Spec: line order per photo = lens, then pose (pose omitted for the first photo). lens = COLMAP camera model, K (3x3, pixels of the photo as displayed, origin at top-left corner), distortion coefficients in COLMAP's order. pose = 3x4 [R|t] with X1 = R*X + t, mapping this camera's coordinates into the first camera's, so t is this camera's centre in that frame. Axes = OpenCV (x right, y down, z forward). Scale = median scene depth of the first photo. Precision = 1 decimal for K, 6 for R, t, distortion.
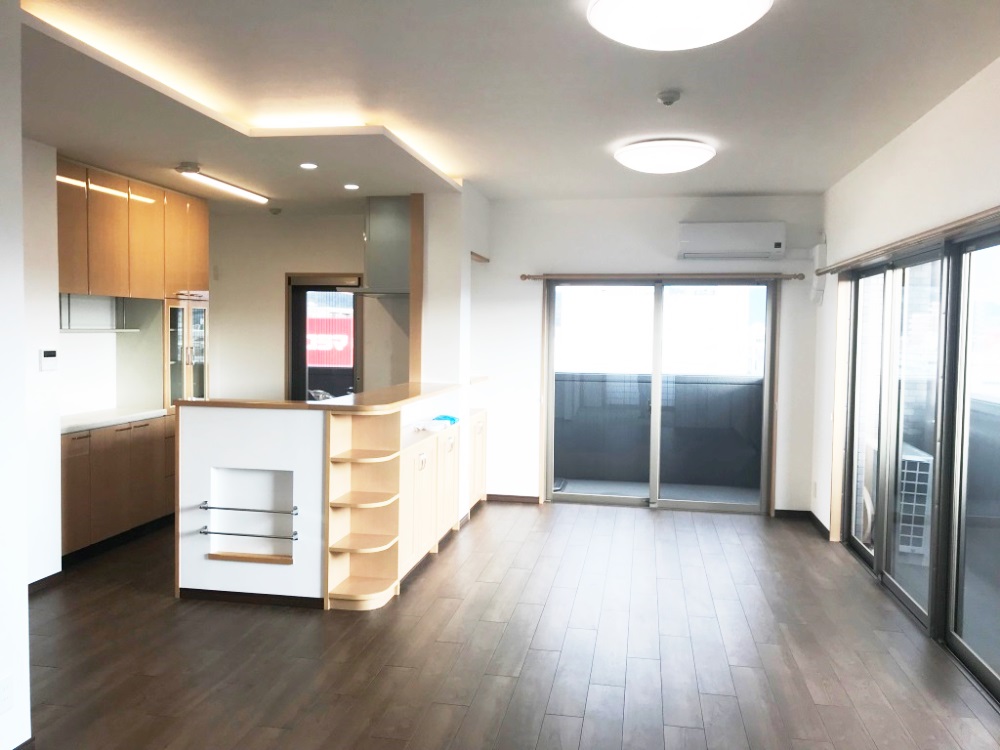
lens RADIAL K [[823.2, 0, 497.4], [0, 823.2, 368.7], [0, 0, 1]] dist [0.060637, -0.089815]
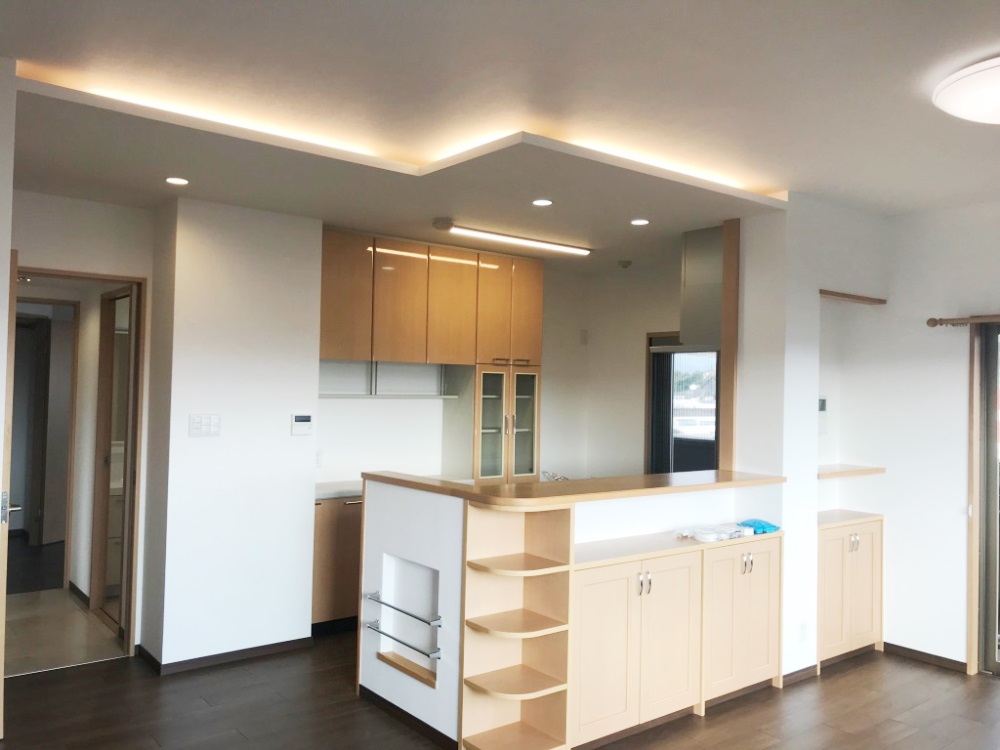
lens RADIAL K [[815.9, 0, 500.0], [0, 815.9, 375.0], [0, 0, 1]] dist [0.053113, 0.004596]
pose [[0.755979, -0.010470, -0.654512, 0.238230], [-0.039912, 0.997275, -0.062052, -0.014595], [0.653378, 0.073033, 0.753501, 0.307691]]
